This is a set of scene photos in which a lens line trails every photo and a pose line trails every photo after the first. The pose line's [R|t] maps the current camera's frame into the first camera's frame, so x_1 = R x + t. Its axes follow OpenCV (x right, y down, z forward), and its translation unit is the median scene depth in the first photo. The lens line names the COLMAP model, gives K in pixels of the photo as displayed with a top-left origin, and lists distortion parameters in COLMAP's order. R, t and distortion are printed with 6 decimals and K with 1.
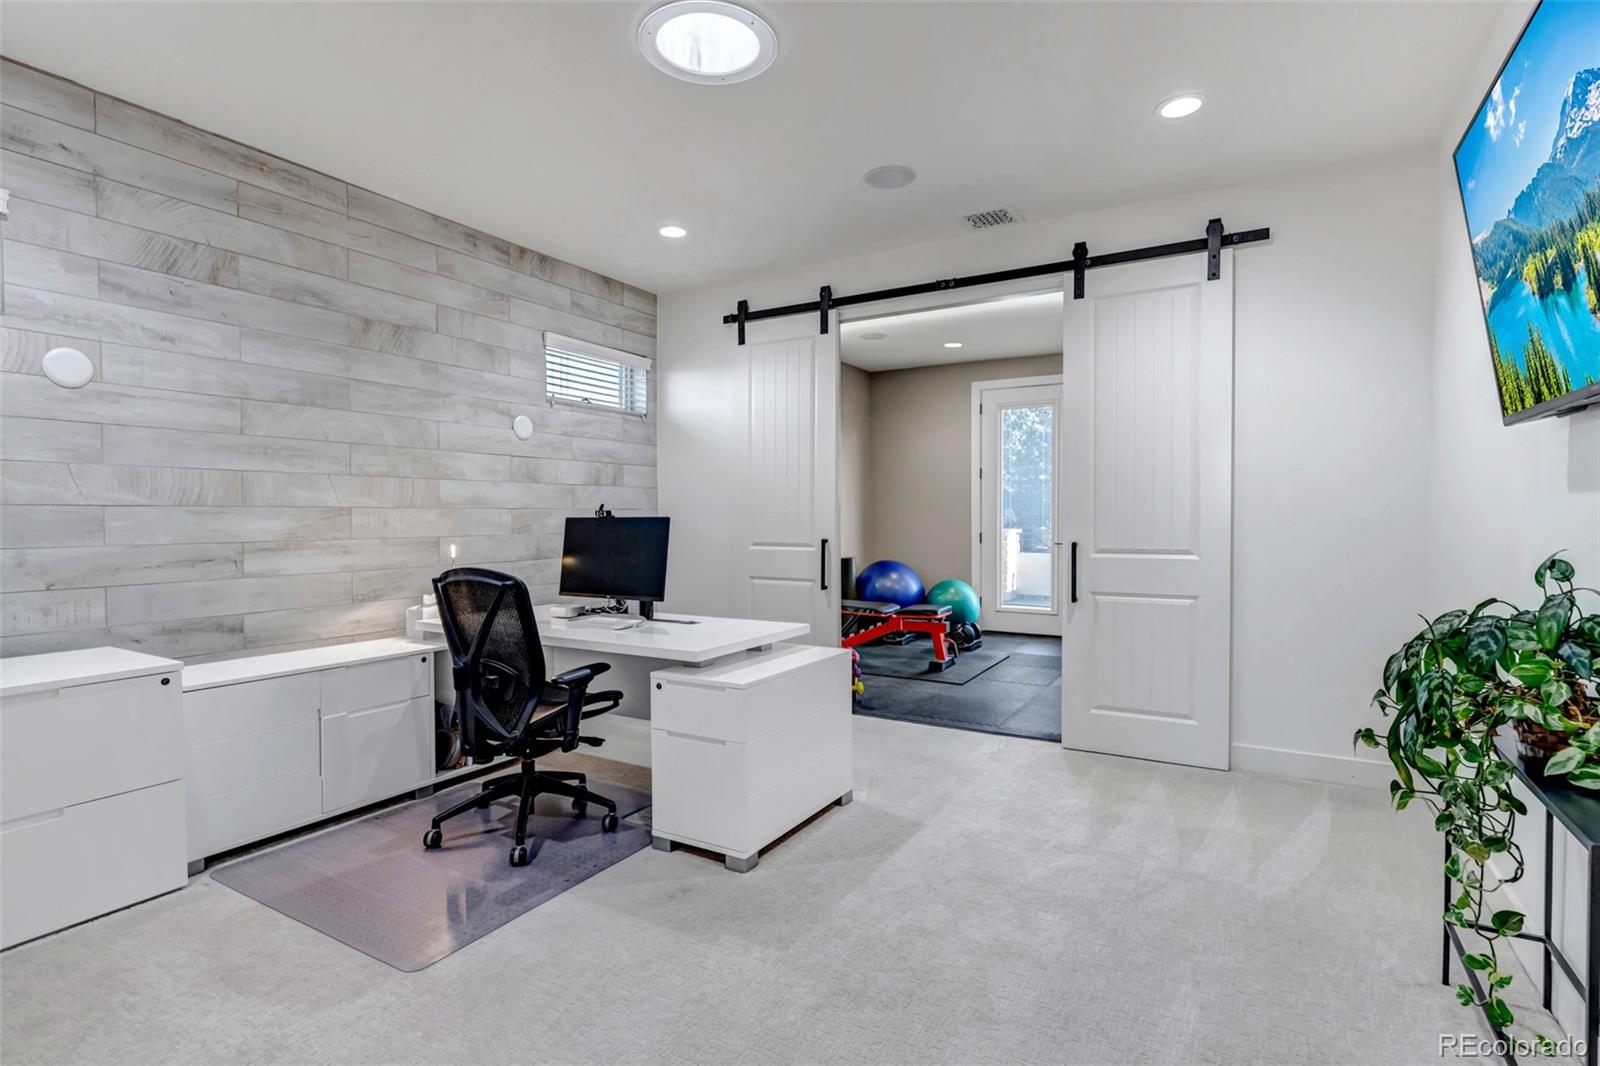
lens RADIAL K [[796.7, 0, 793.3], [0, 796.7, 530.7], [0, 0, 1]] dist [-0.000611, 0.001177]
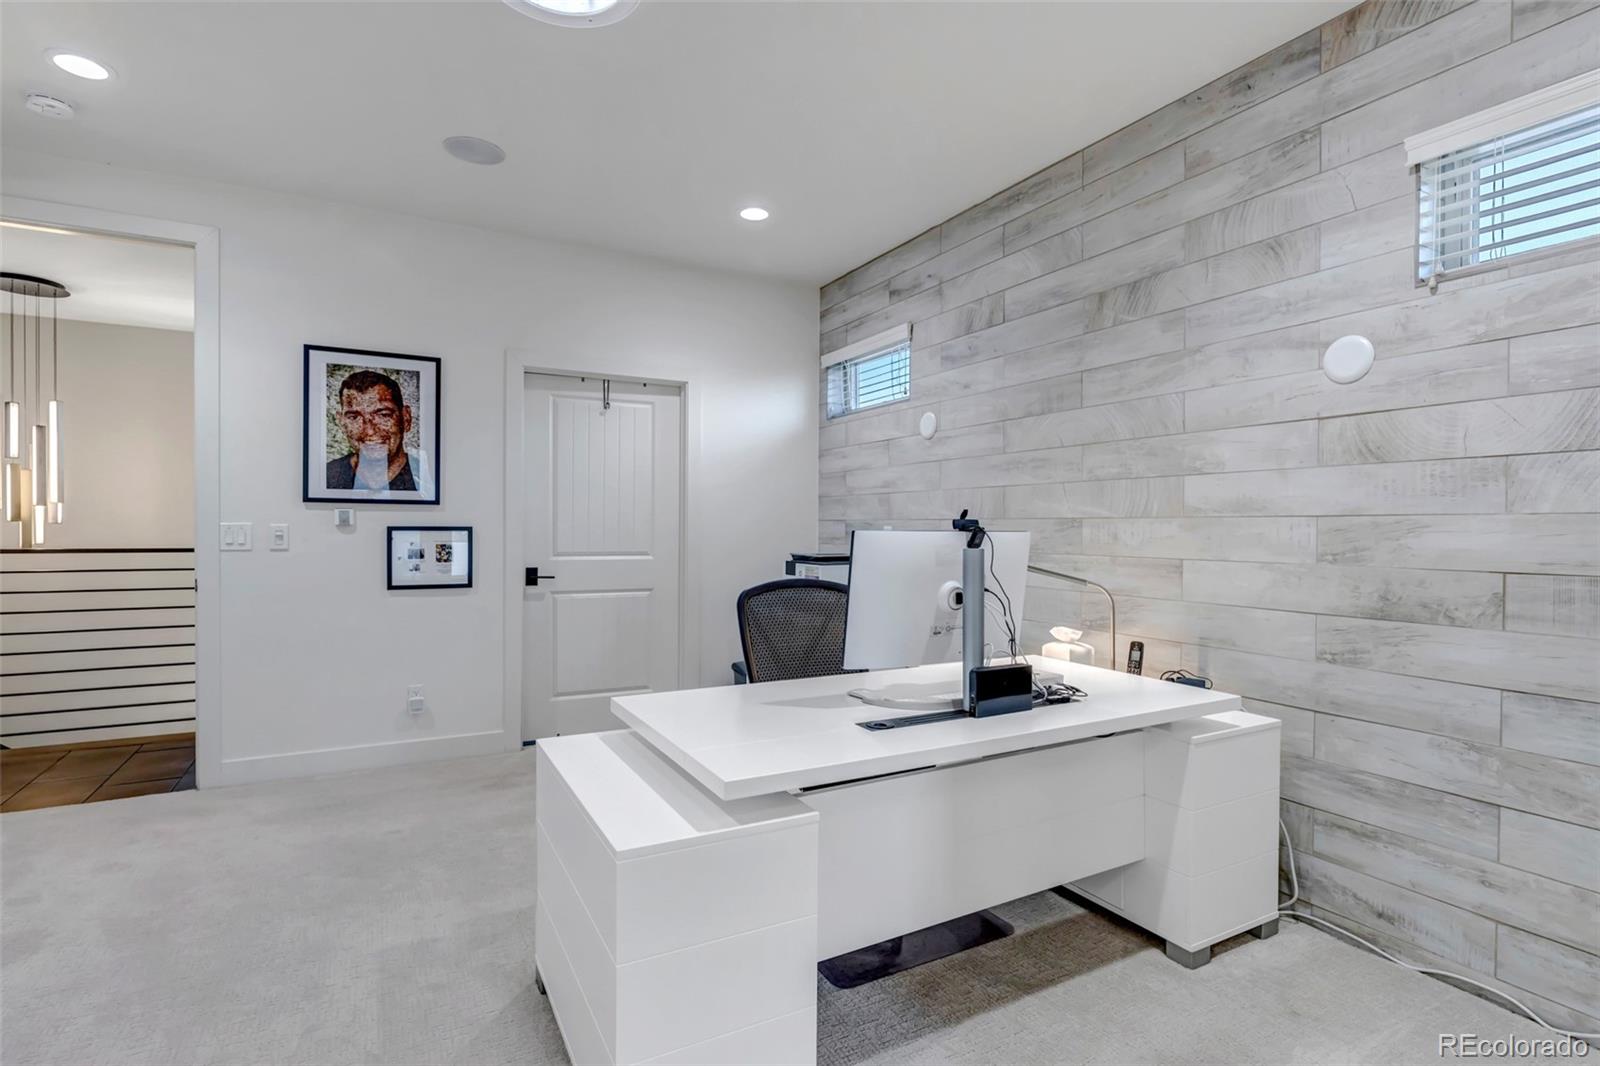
lens RADIAL K [[796.7, 0, 801.6], [0, 796.7, 526.1], [0, 0, 1]] dist [-0.000611, 0.001177]
pose [[-0.517168, 0.001712, -0.855882, 0.334243], [-0.018374, 0.999745, 0.013103, -0.025010], [0.855687, 0.022502, -0.517005, 1.129631]]
